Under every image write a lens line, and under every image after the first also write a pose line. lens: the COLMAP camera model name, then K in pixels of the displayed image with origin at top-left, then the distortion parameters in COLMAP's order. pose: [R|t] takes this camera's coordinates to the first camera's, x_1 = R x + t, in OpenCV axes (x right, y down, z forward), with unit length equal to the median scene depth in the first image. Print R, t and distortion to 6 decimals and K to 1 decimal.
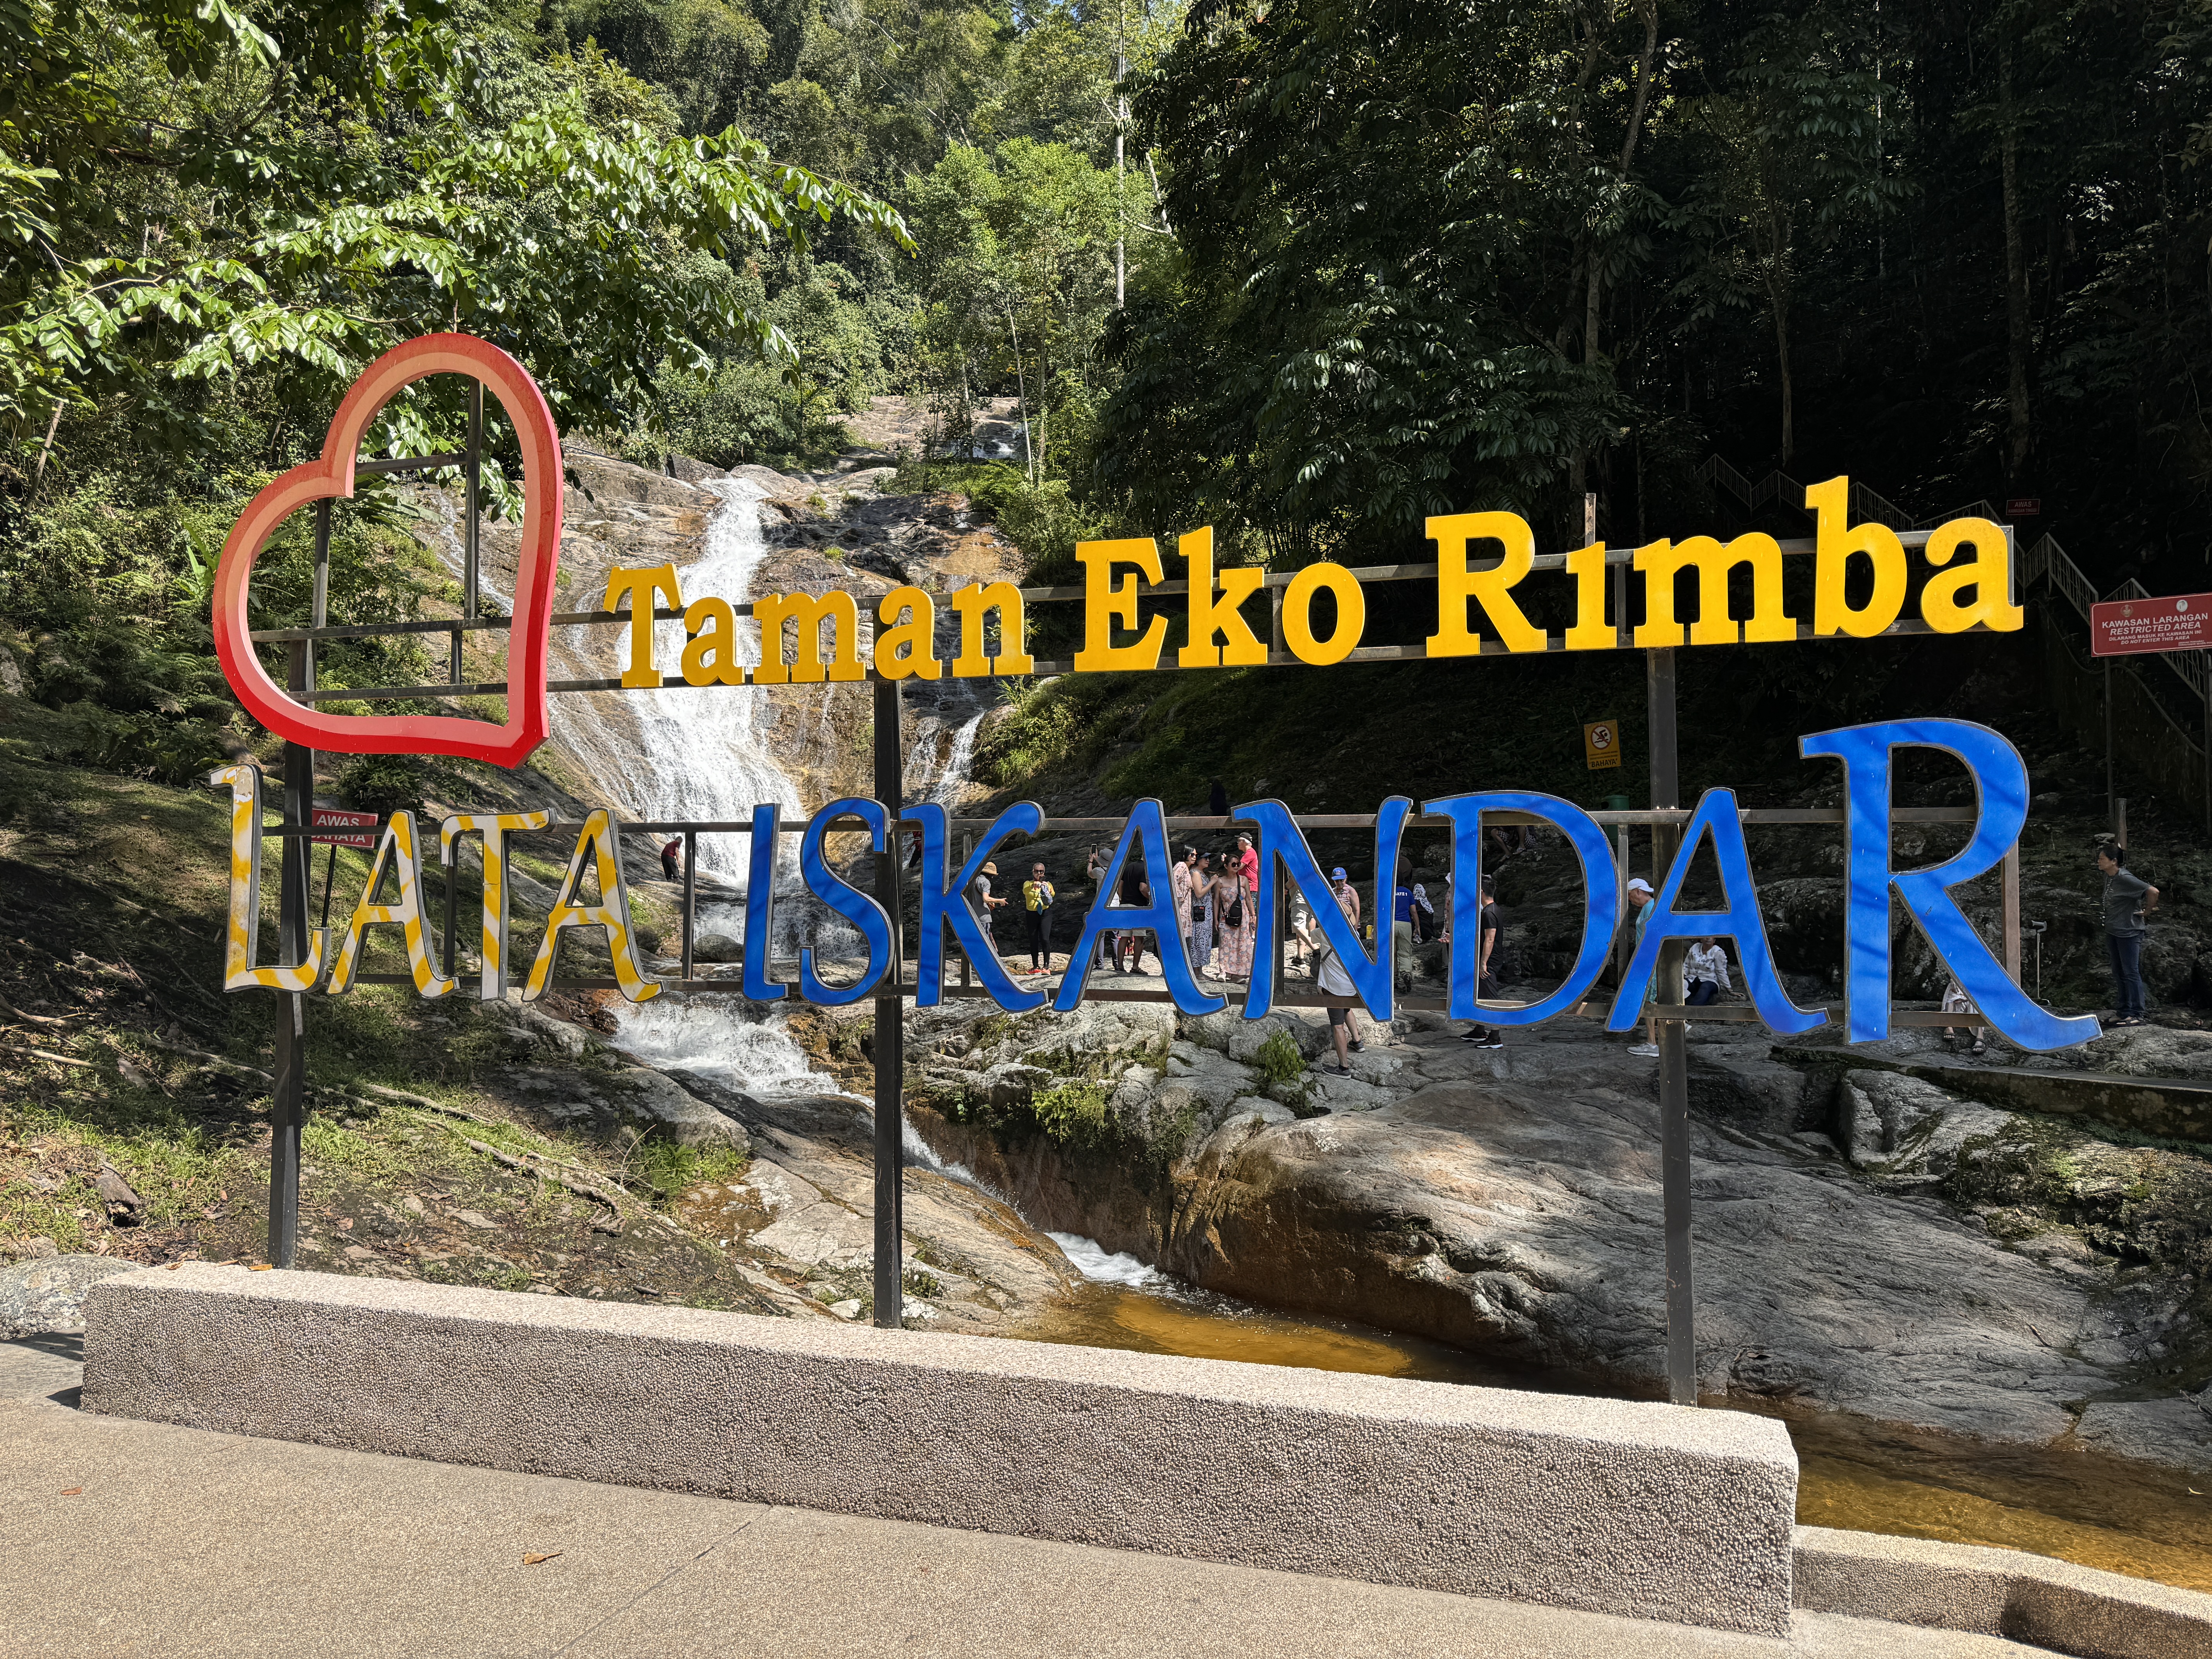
lens RADIAL K [[1549.7, 0, 1169.5], [0, 1549.7, 871.0], [0, 0, 1]] dist [0.010660, -0.013575]
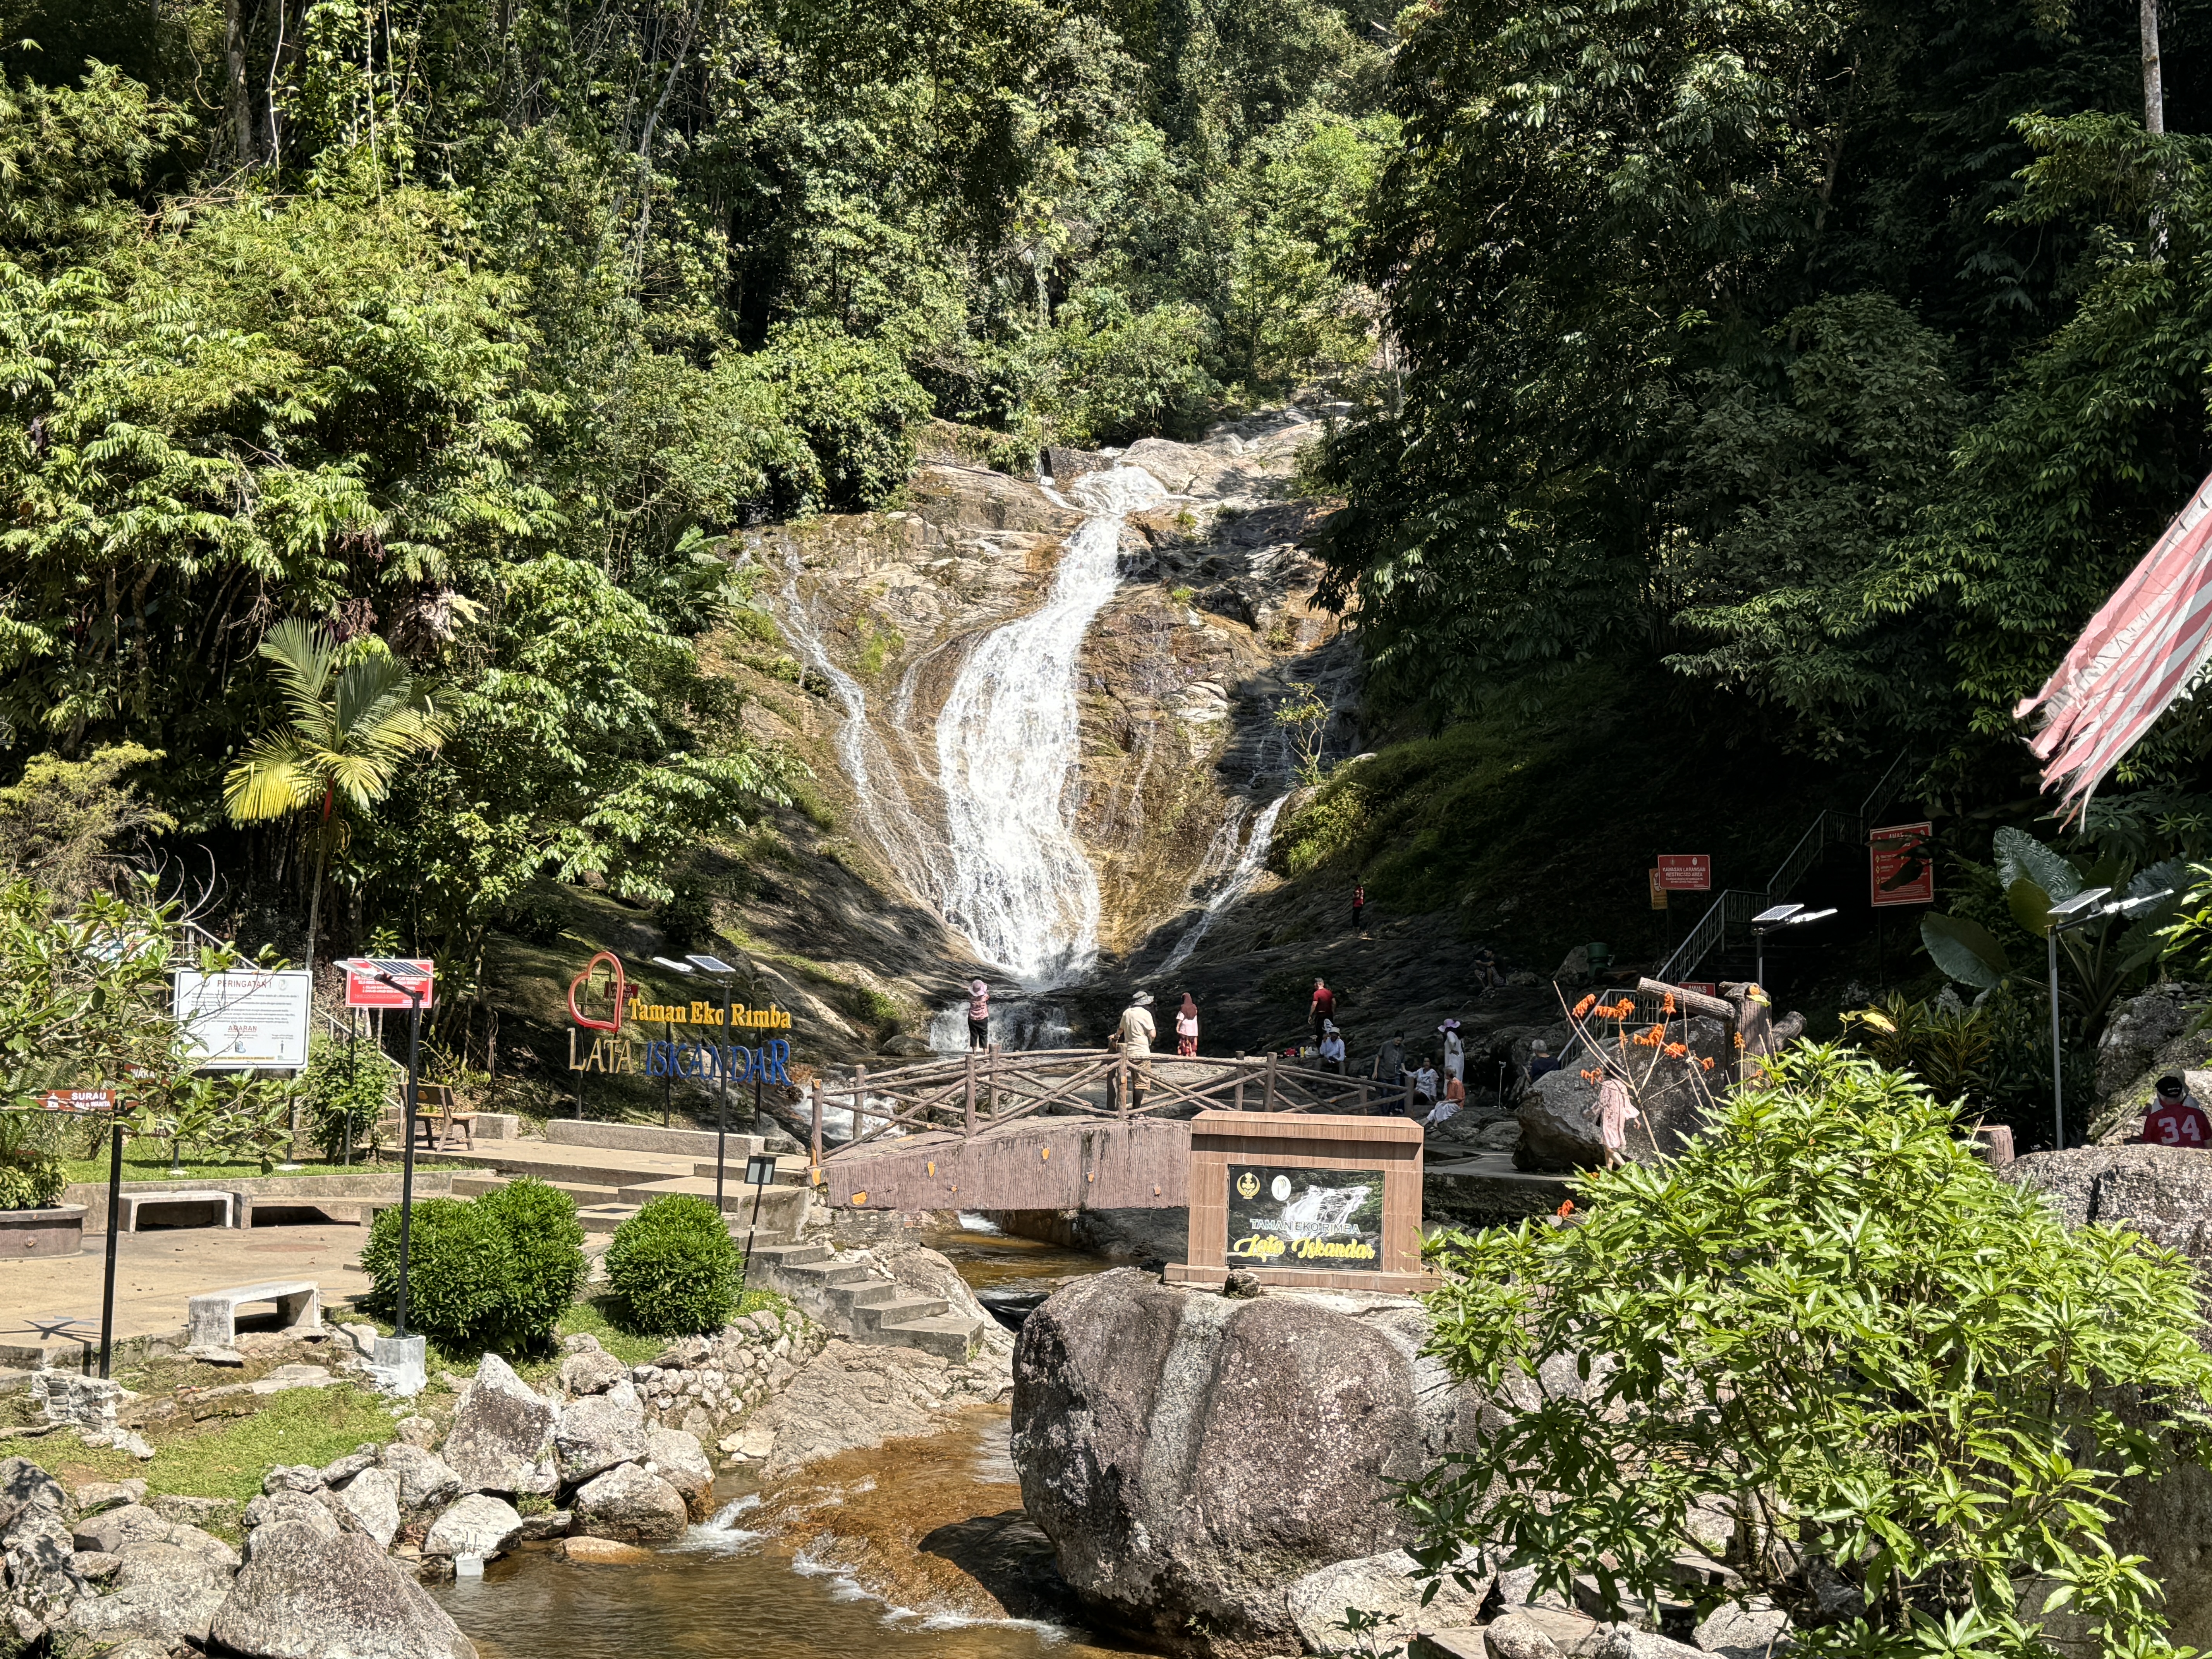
lens RADIAL K [[2781.3, 0, 1109.3], [0, 2781.3, 832.2], [0, 0, 1]] dist [0.119999, 0.000000]
pose [[0.934522, 0.007576, -0.355824, 0.371544], [-0.014047, 0.999780, -0.015606, -0.050625], [0.355628, 0.019582, 0.934423, -0.598214]]
